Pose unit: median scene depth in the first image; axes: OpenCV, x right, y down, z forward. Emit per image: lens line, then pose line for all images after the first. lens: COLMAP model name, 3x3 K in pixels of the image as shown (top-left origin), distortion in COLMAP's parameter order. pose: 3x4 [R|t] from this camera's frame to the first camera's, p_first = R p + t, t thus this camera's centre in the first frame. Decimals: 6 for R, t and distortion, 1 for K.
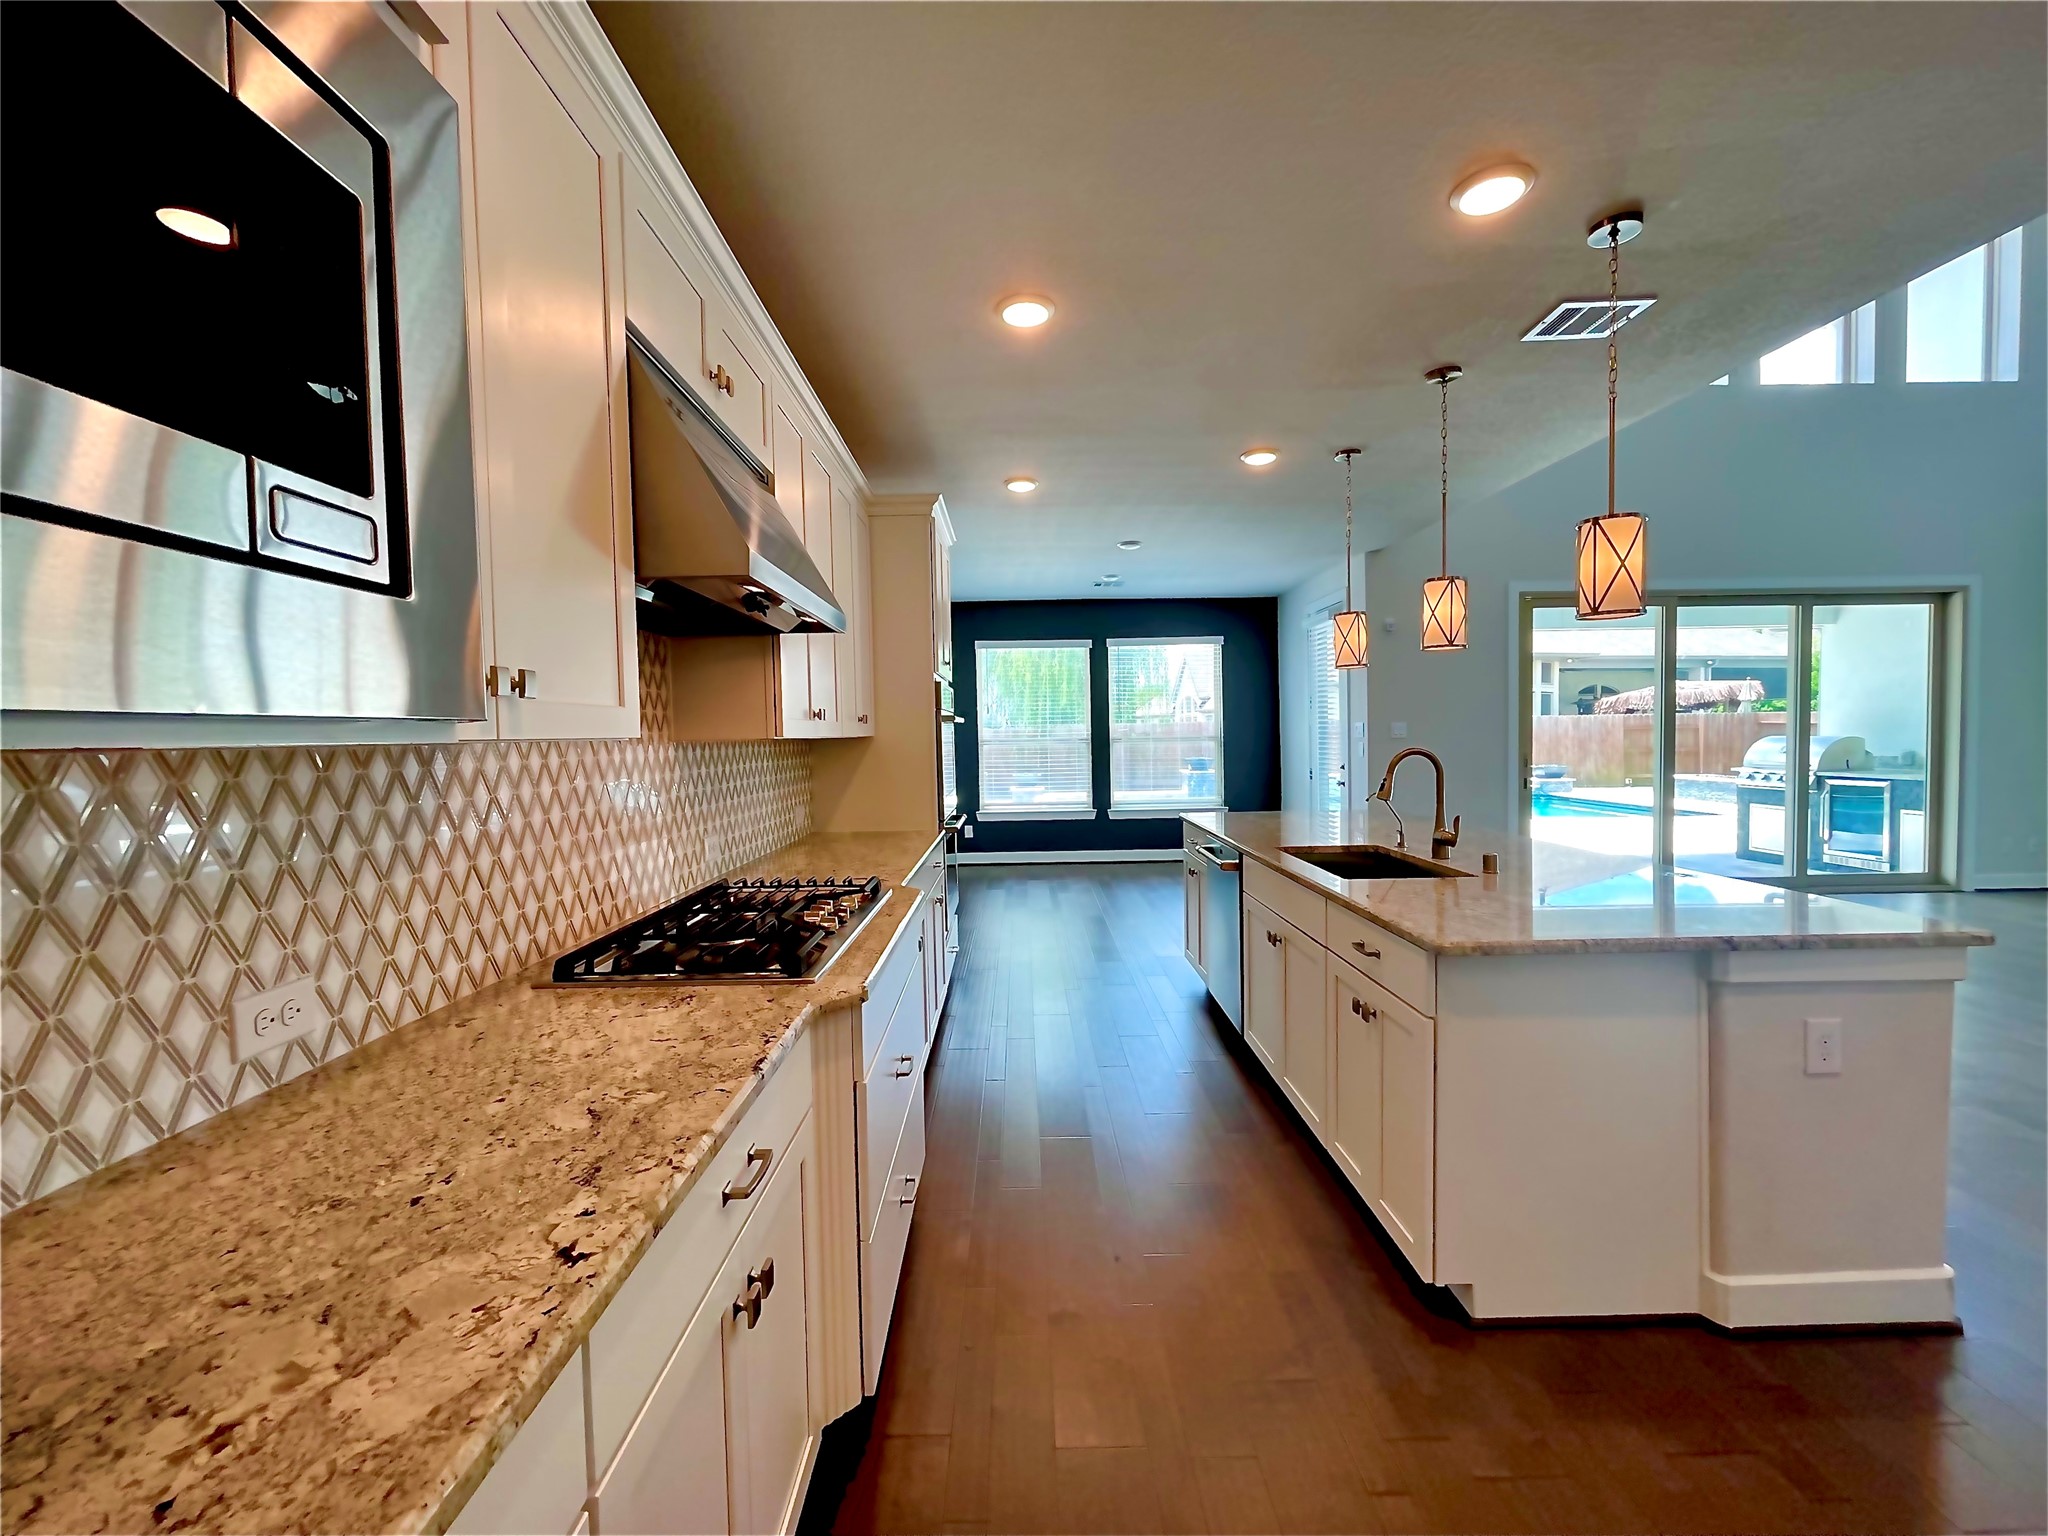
lens RADIAL K [[831.6, 0, 1034.6], [0, 831.6, 767.7], [0, 0, 1]] dist [-0.001645, -0.000774]
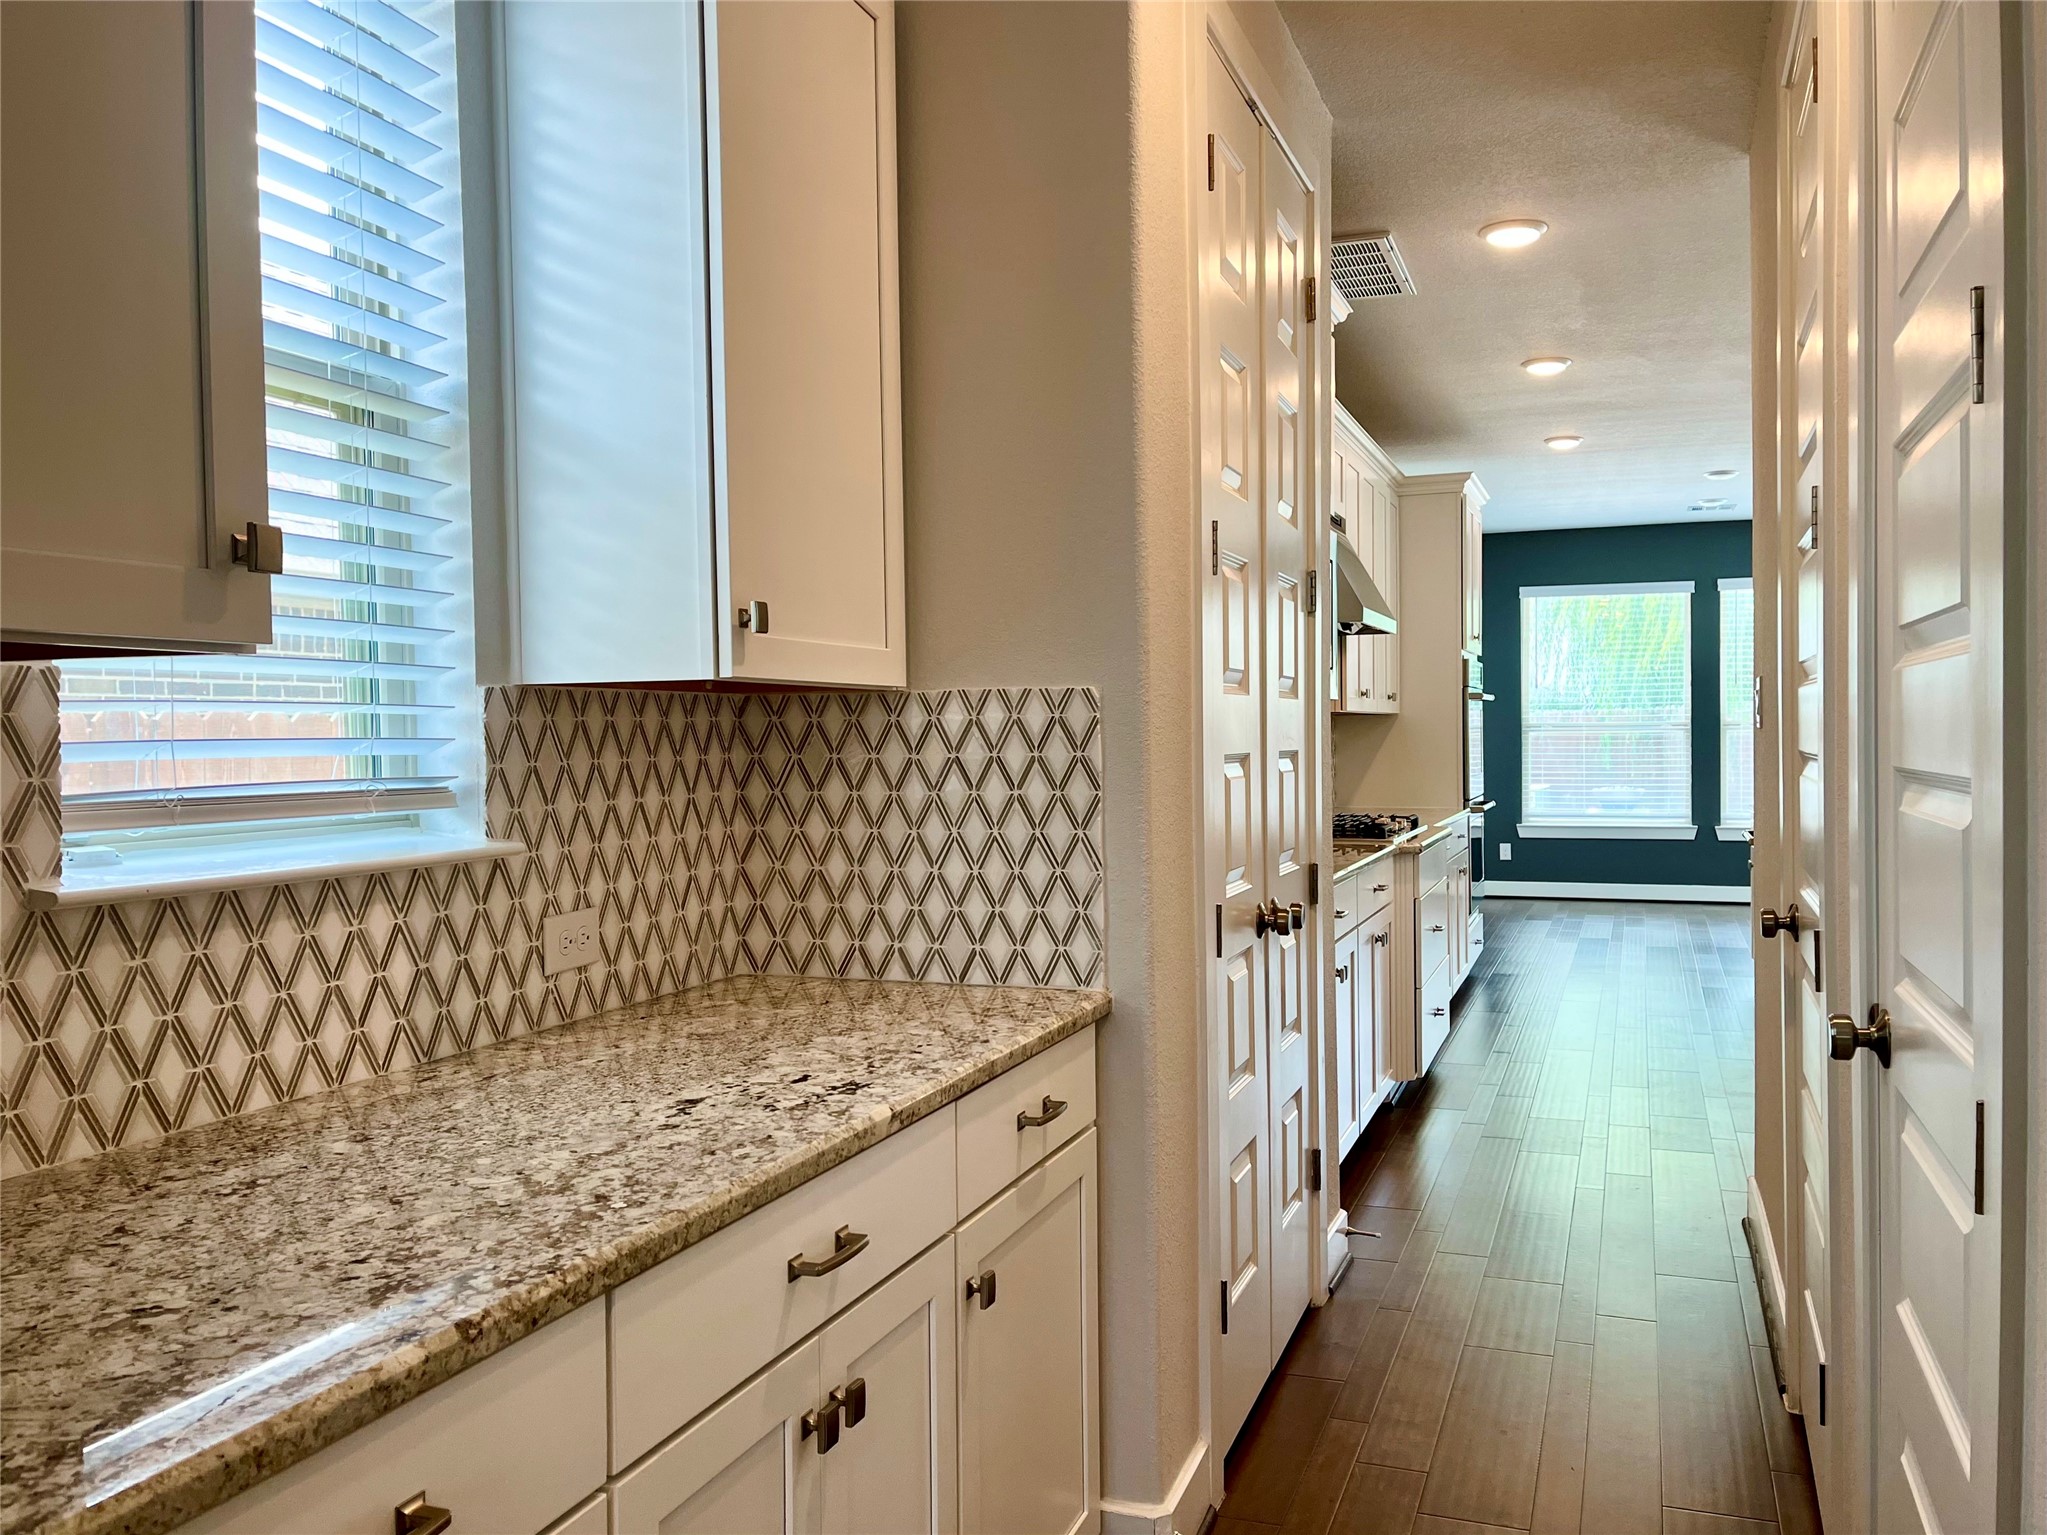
lens RADIAL K [[1588.9, 0, 1024.3], [0, 1588.9, 783.0], [0, 0, 1]] dist [0.031416, -0.005140]
pose [[0.927408, 0.014729, -0.373761, 0.101107], [-0.016787, 0.999857, -0.002254, 0.053990], [0.373674, 0.008364, 0.927522, -0.896219]]
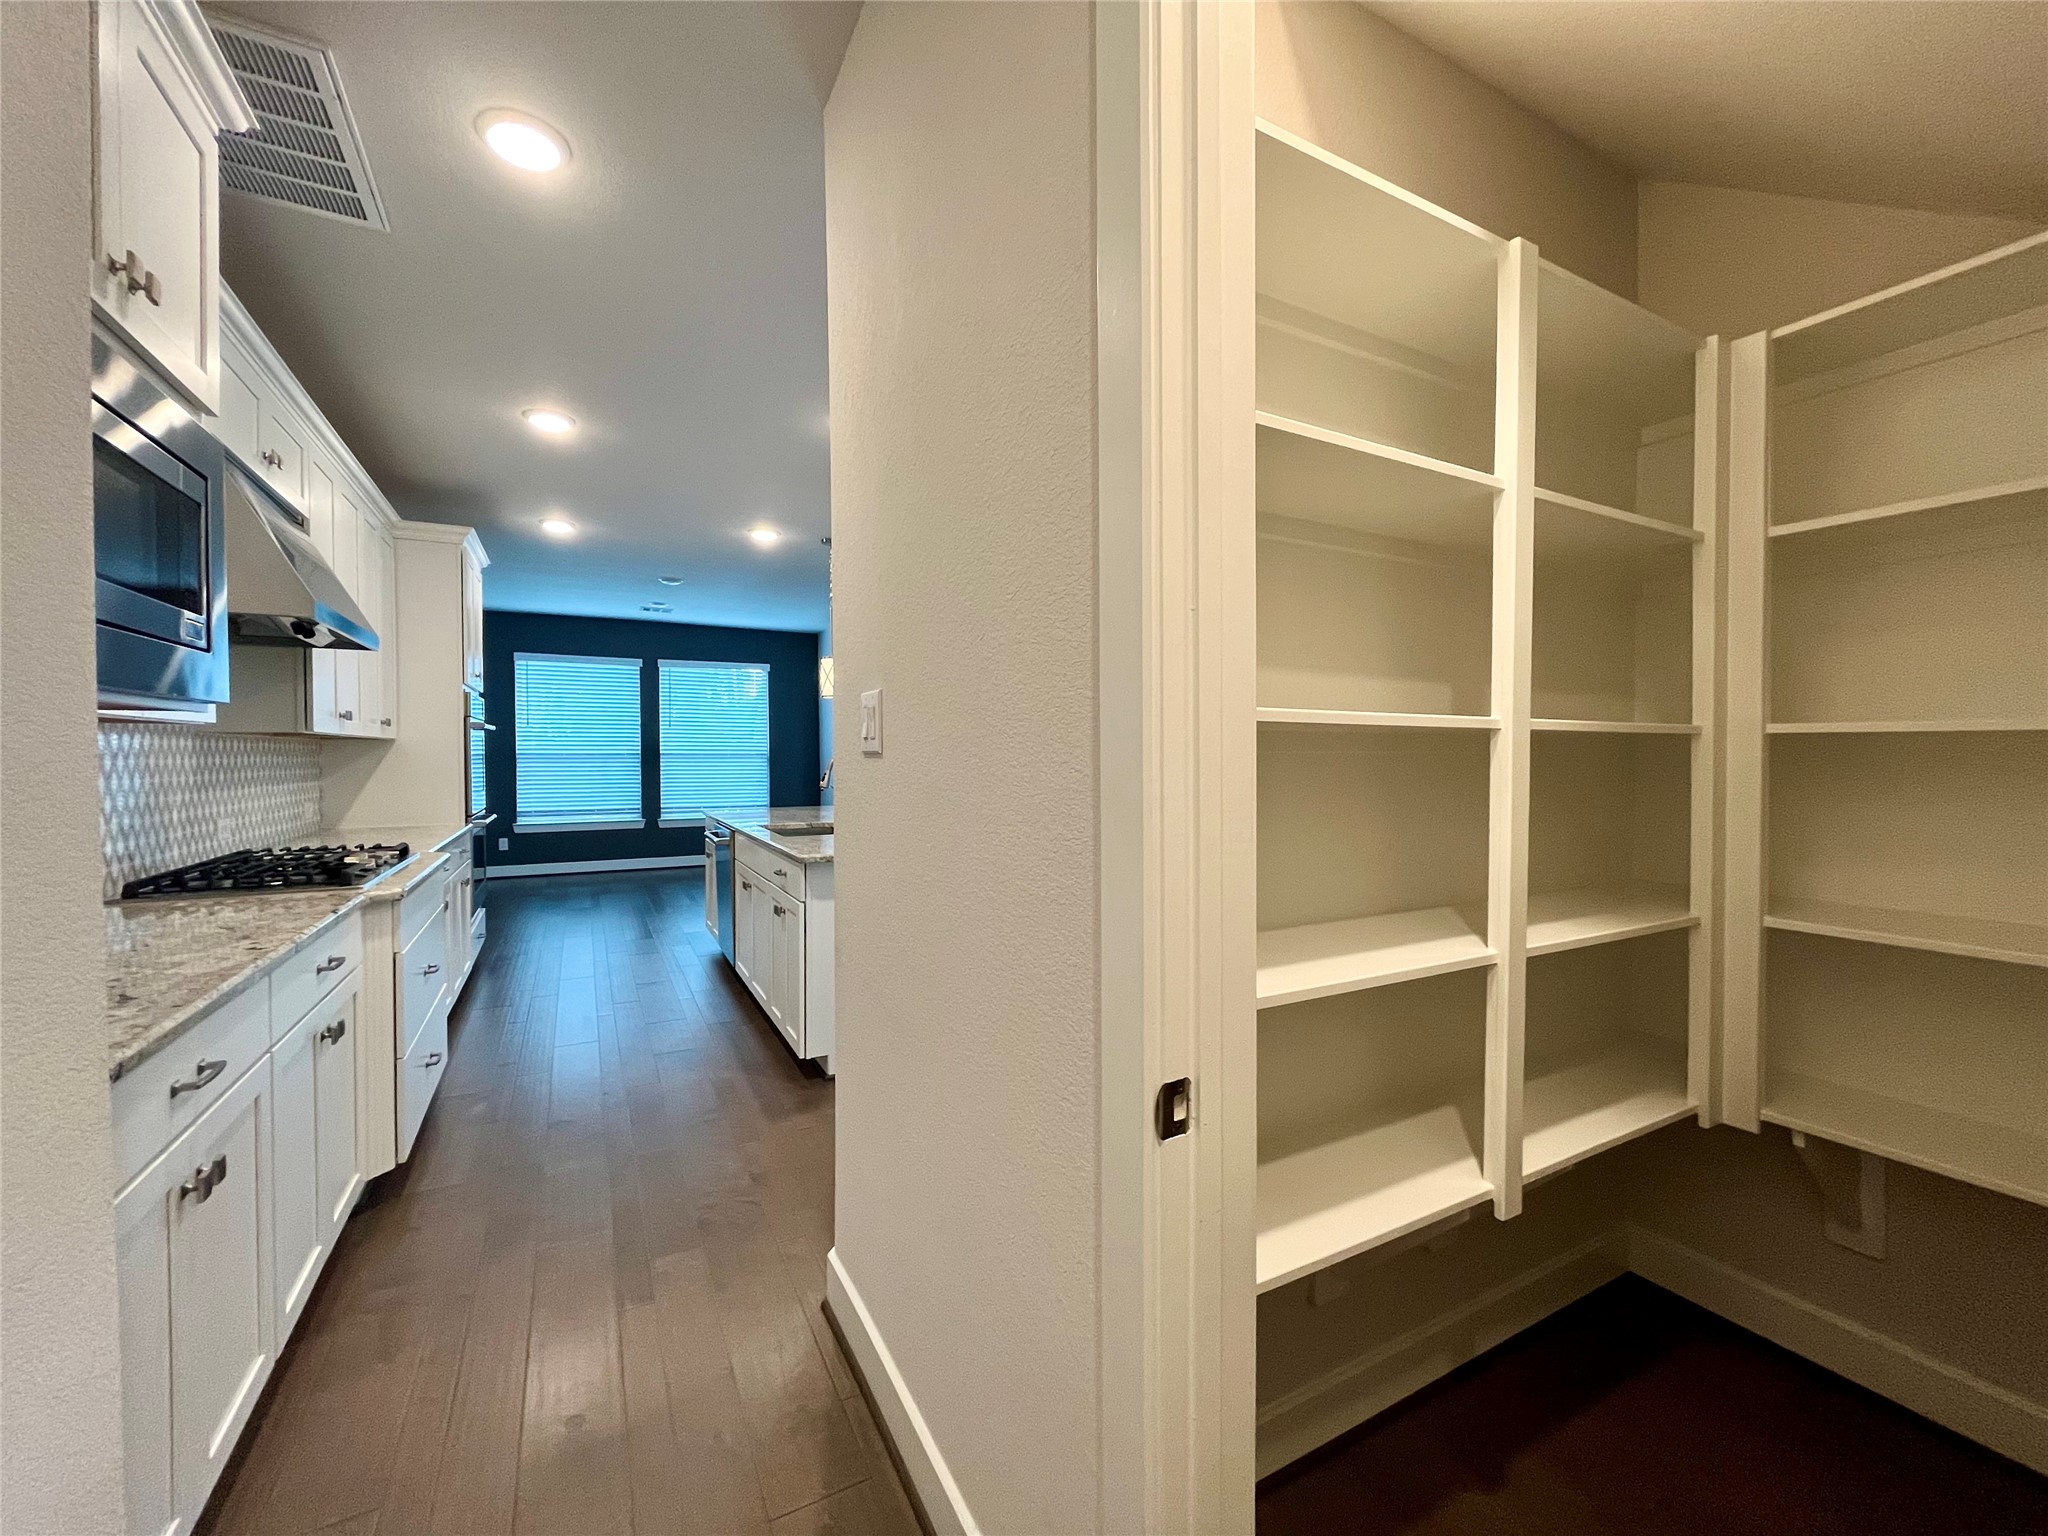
lens RADIAL K [[831.6, 0, 1027.3], [0, 831.6, 768.4], [0, 0, 1]] dist [-0.001645, -0.000774]
pose [[0.888828, 0.010641, 0.458118, 0.041248], [0.002100, 0.999625, -0.027293, 0.030104], [-0.458236, 0.025221, 0.888472, -0.321993]]
